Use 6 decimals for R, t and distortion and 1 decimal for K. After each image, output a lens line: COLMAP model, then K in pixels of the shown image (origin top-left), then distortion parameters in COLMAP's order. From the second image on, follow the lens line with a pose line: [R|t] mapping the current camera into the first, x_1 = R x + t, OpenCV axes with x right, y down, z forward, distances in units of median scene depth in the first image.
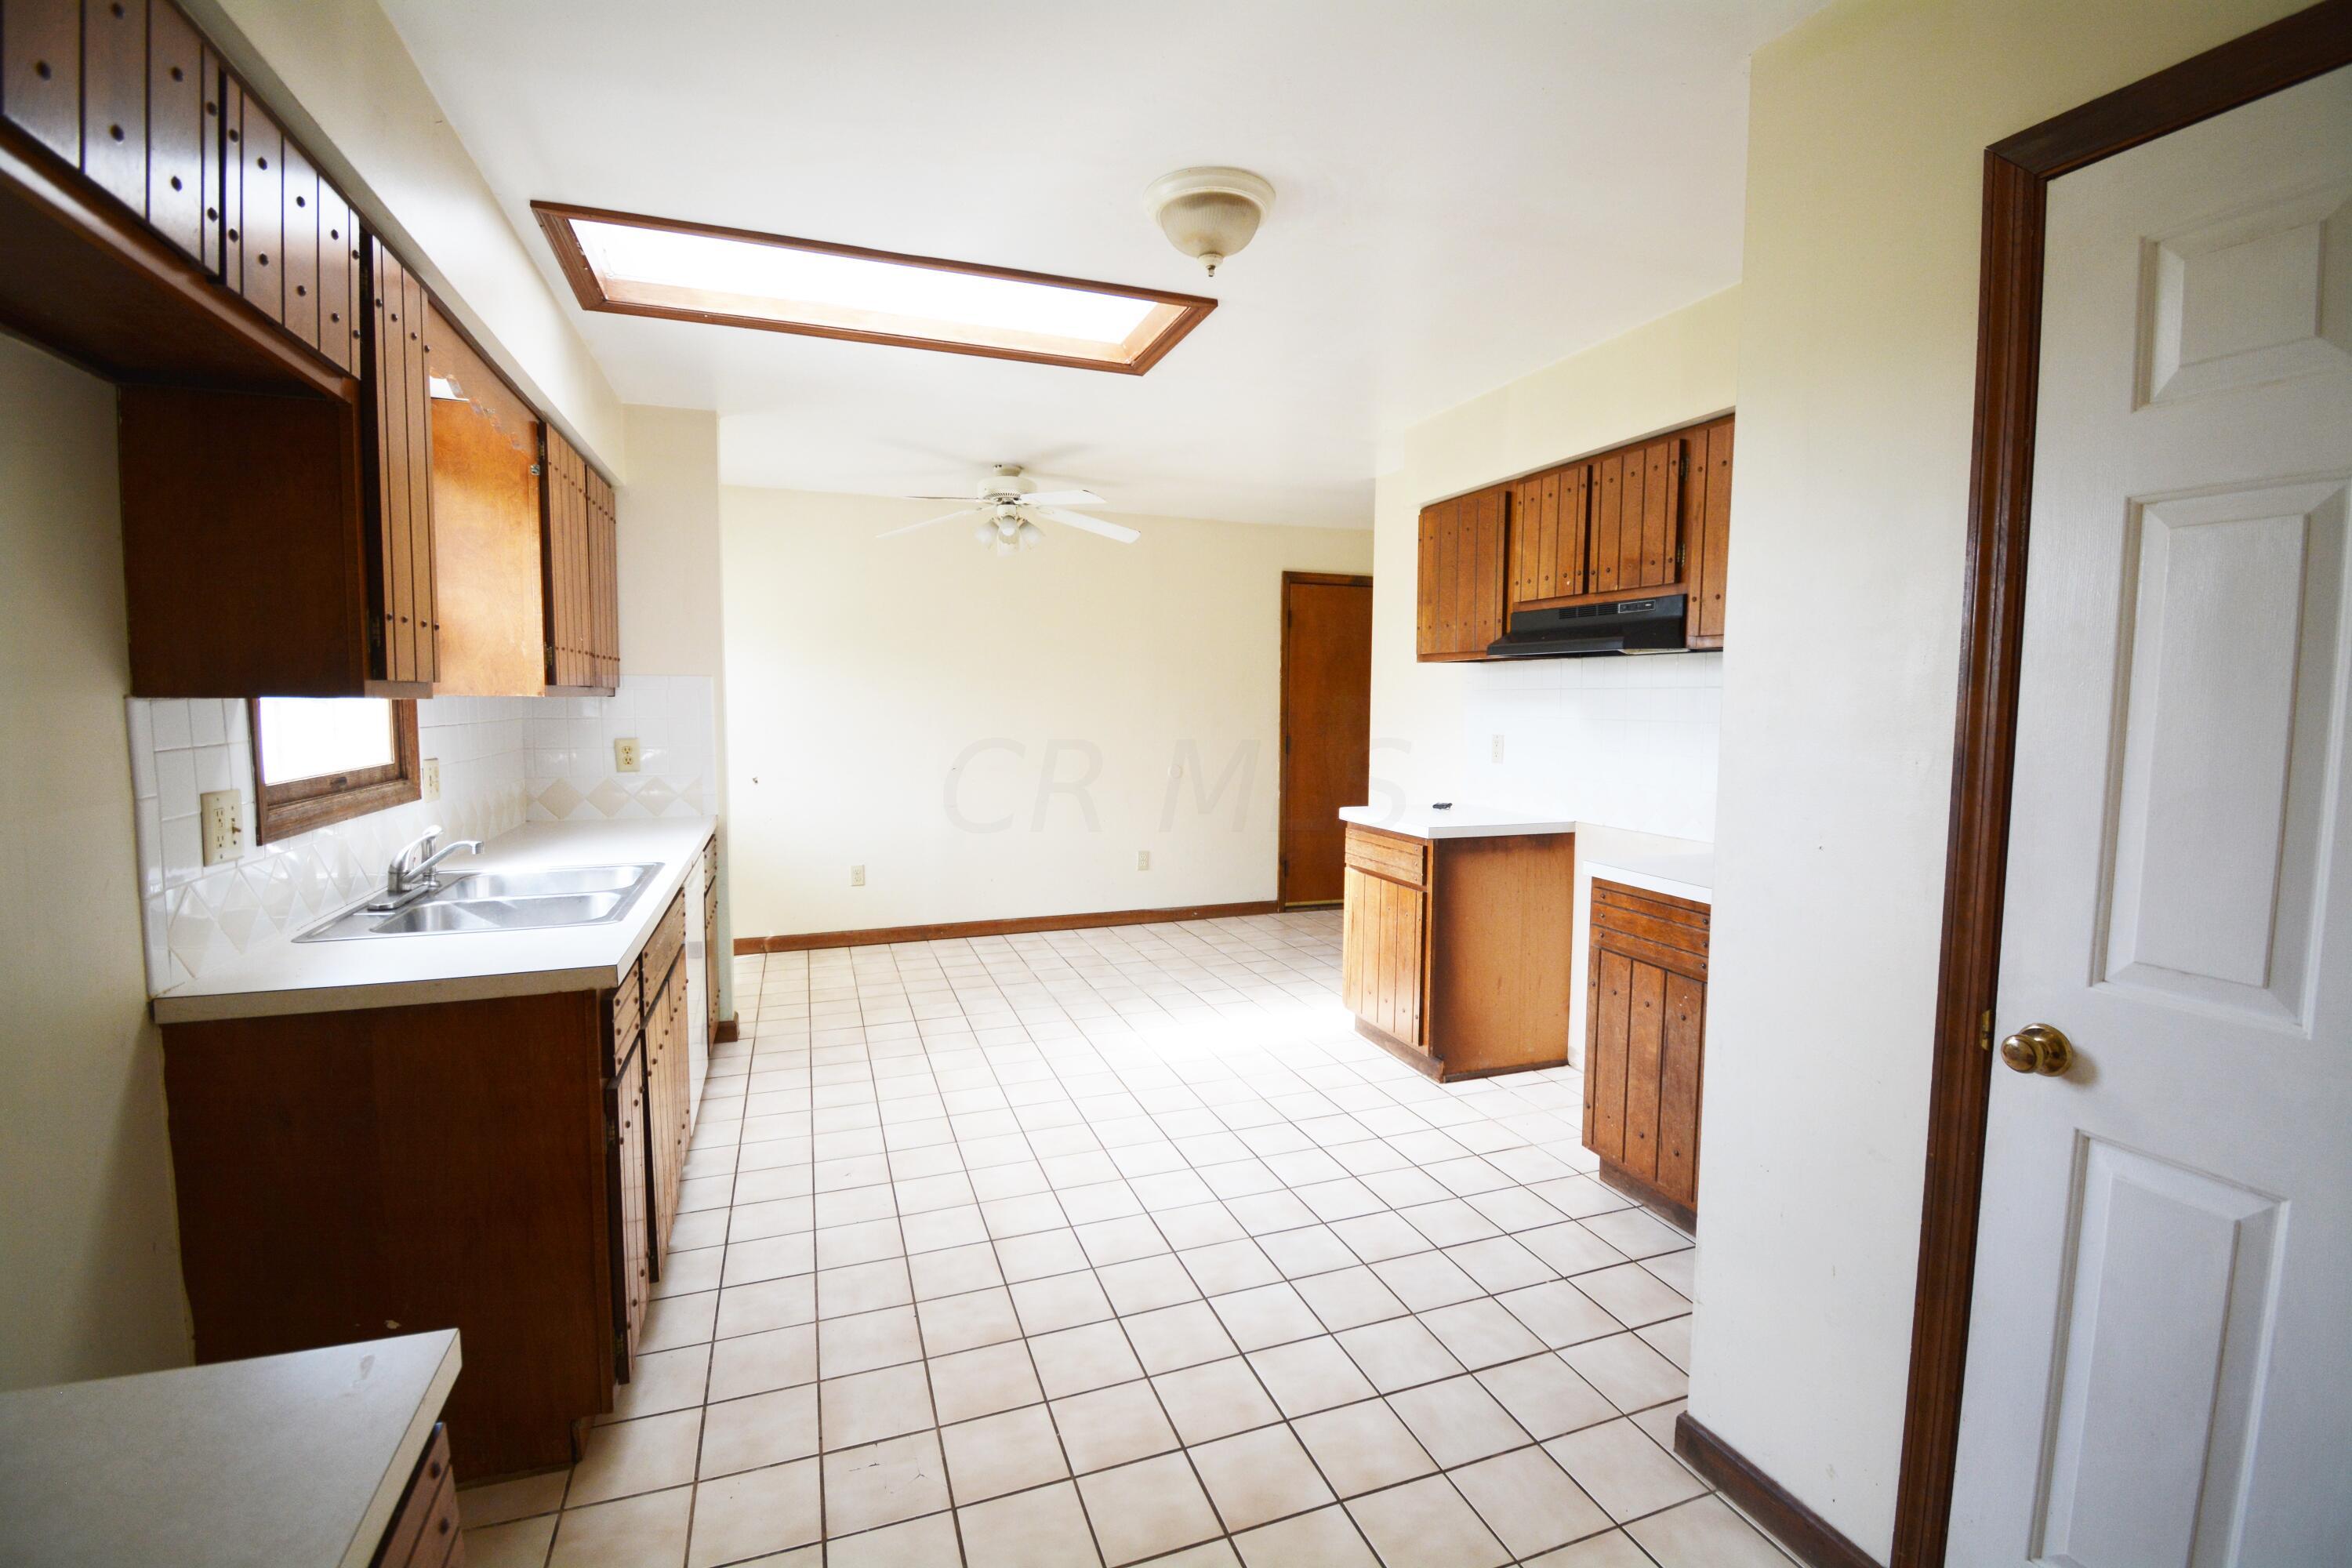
lens RADIAL K [[1033.6, 0, 1178.9], [0, 1033.6, 772.1], [0, 0, 1]] dist [0.007355, -0.013851]
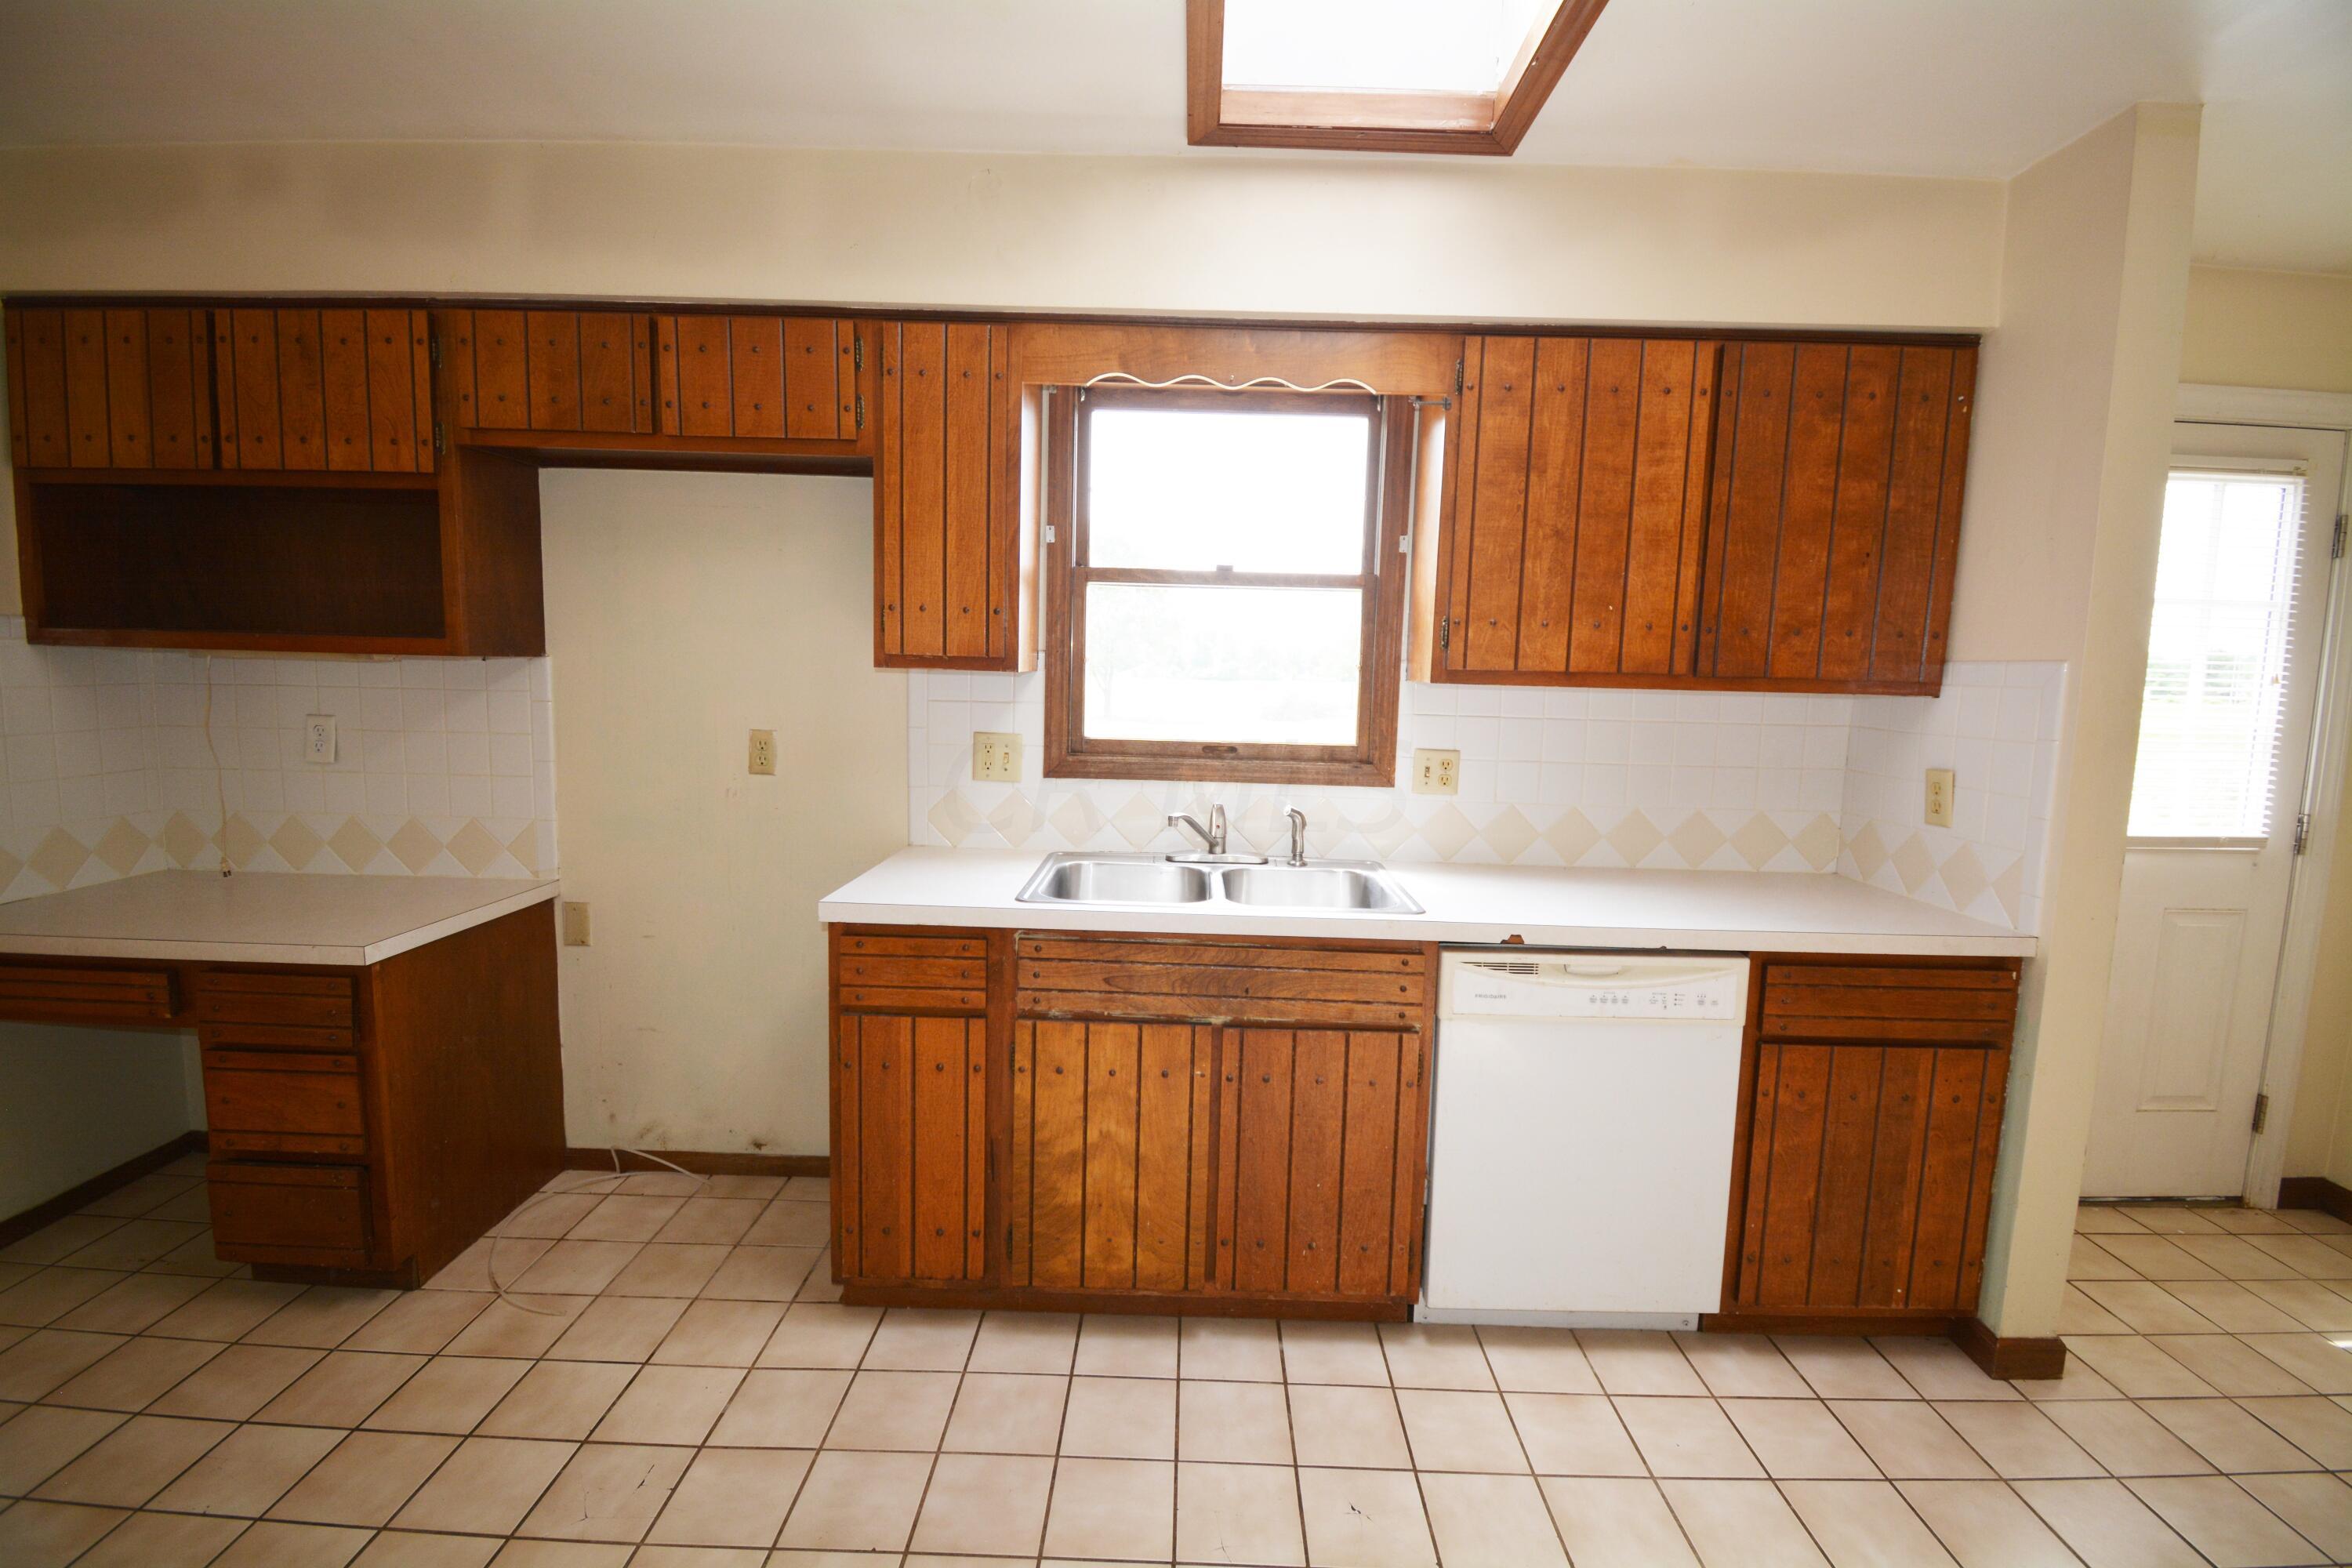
lens RADIAL K [[1033.6, 0, 1181.0], [0, 1033.6, 775.9], [0, 0, 1]] dist [0.007355, -0.013851]
pose [[-0.349005, 0.087646, -0.933013, 0.201207], [-0.098777, 0.986630, 0.129631, -0.075442], [0.931900, 0.137403, -0.335682, 0.965751]]
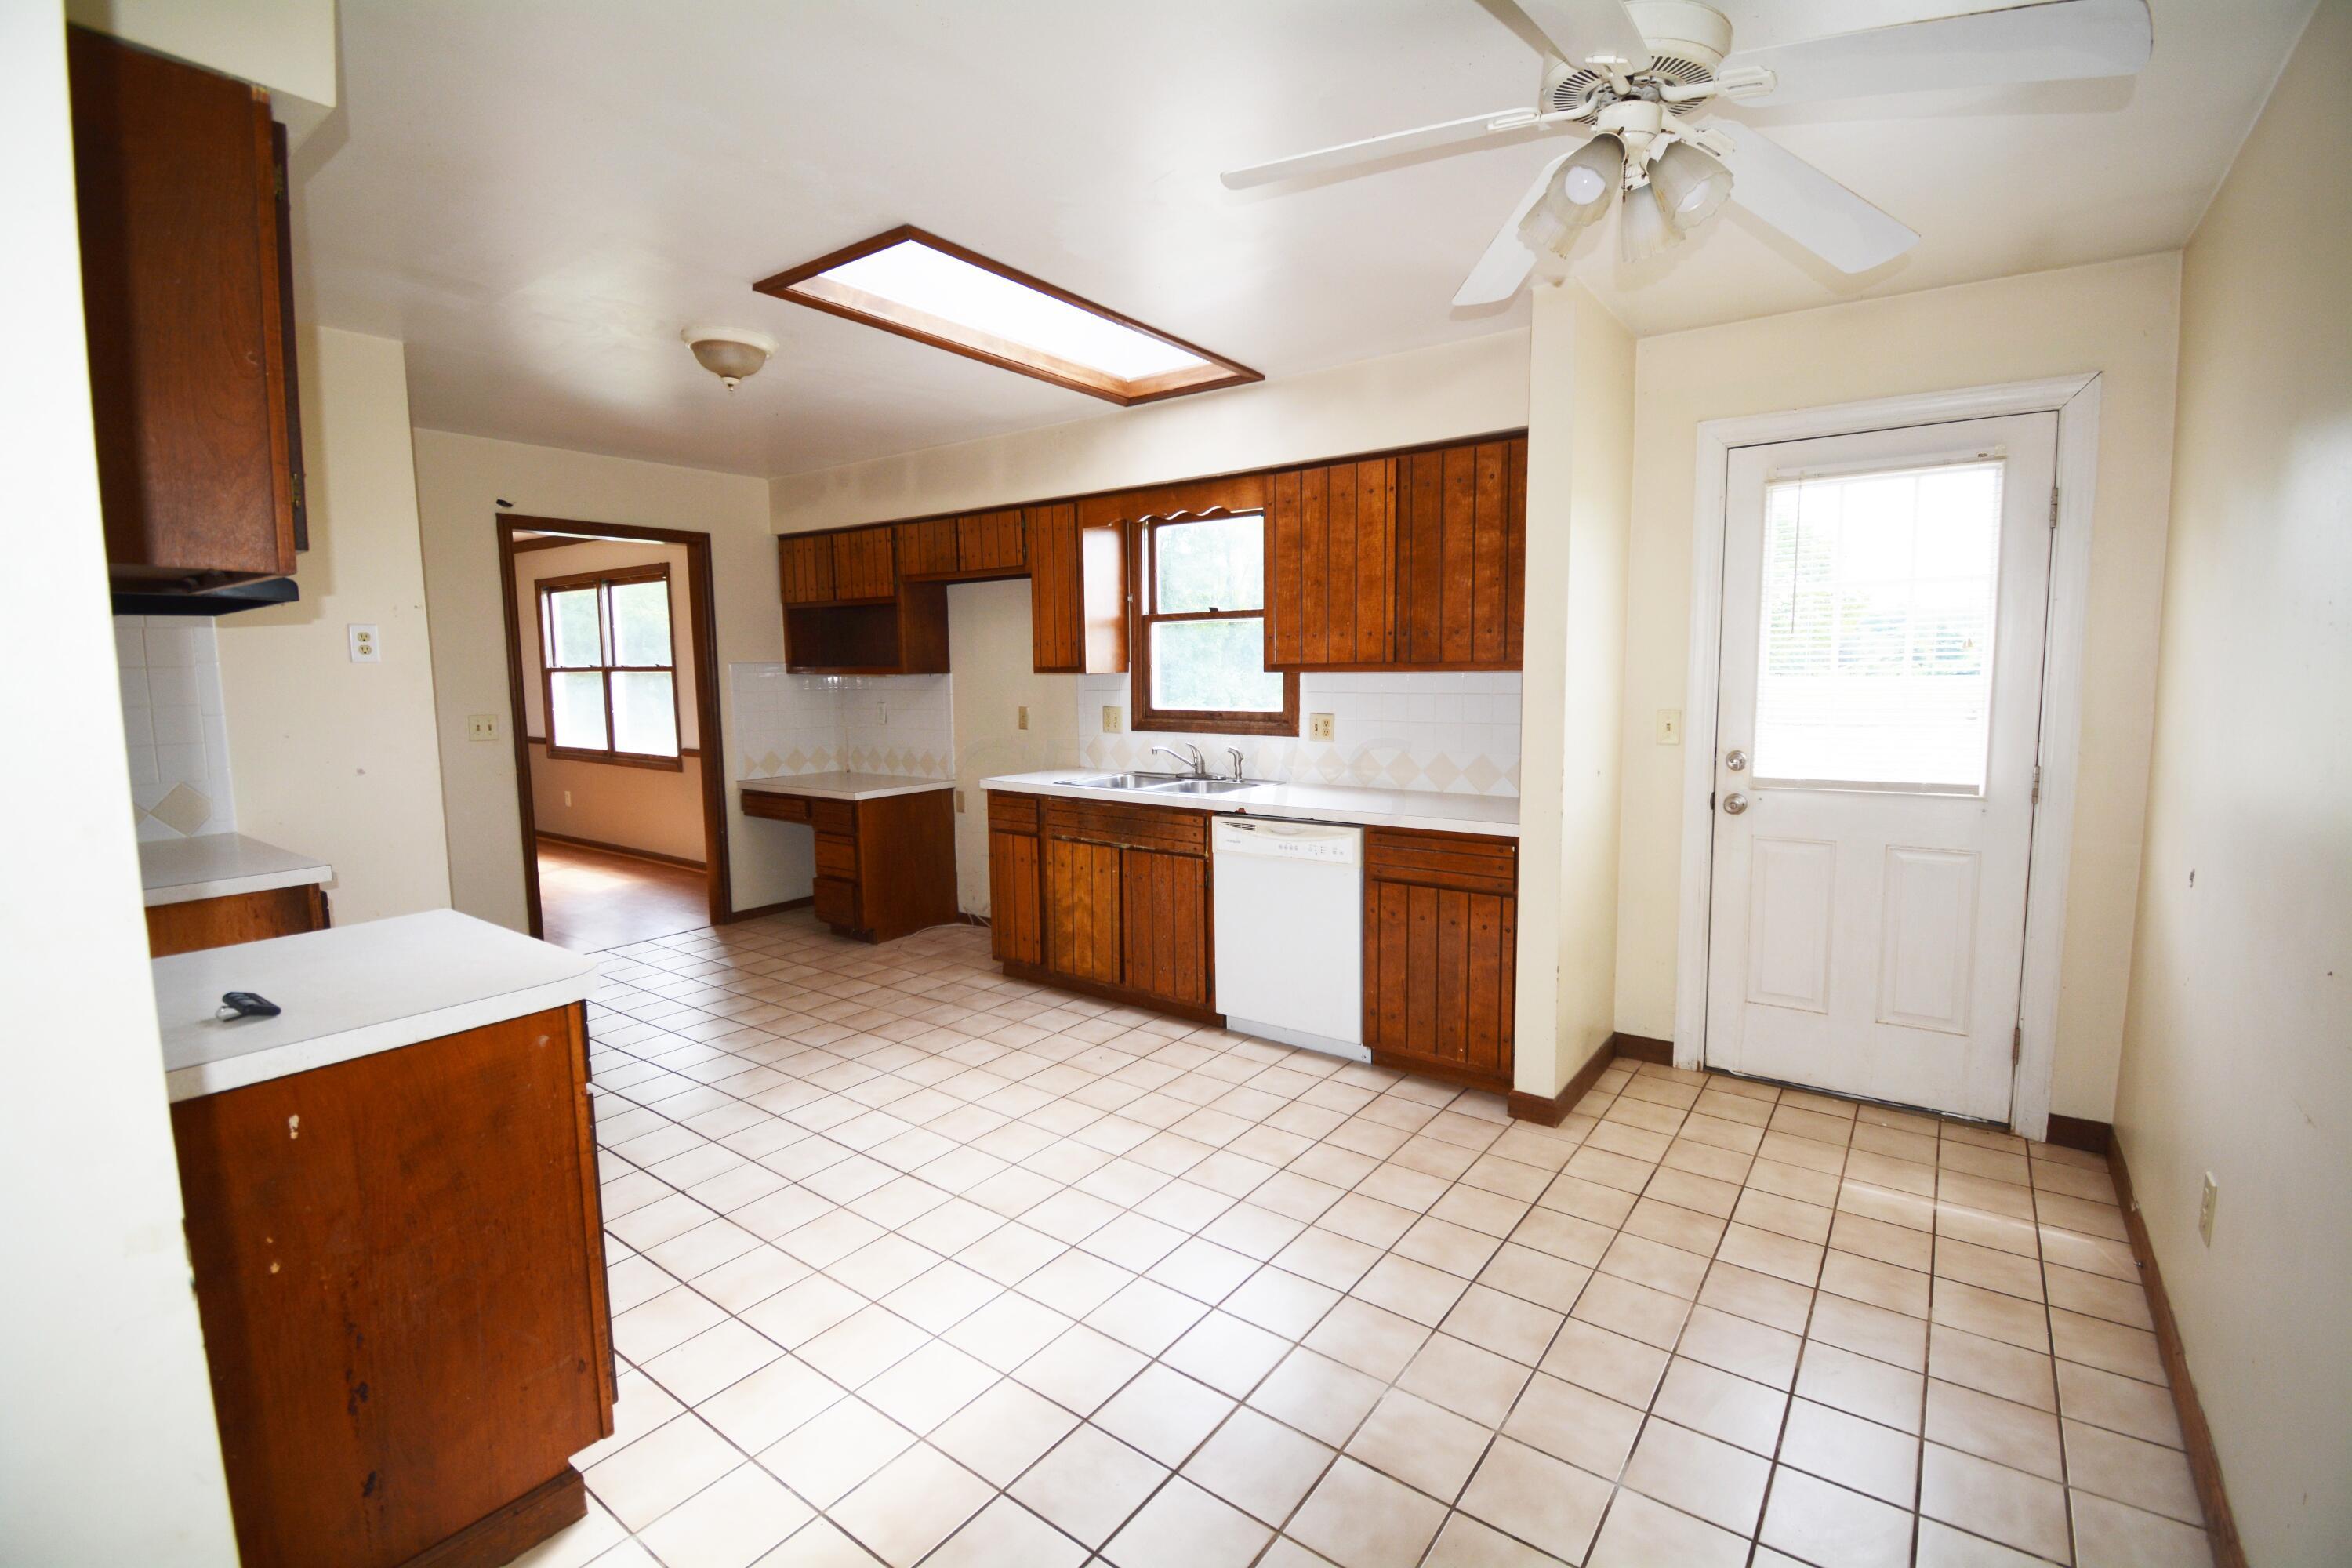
lens RADIAL K [[1033.6, 0, 1190.3], [0, 1033.6, 773.4], [0, 0, 1]] dist [0.007355, -0.013851]
pose [[-0.830826, 0.060569, -0.553227, 0.236925], [-0.036187, 0.986077, 0.162303, -0.142694], [0.555355, 0.154865, -0.817066, 1.873966]]
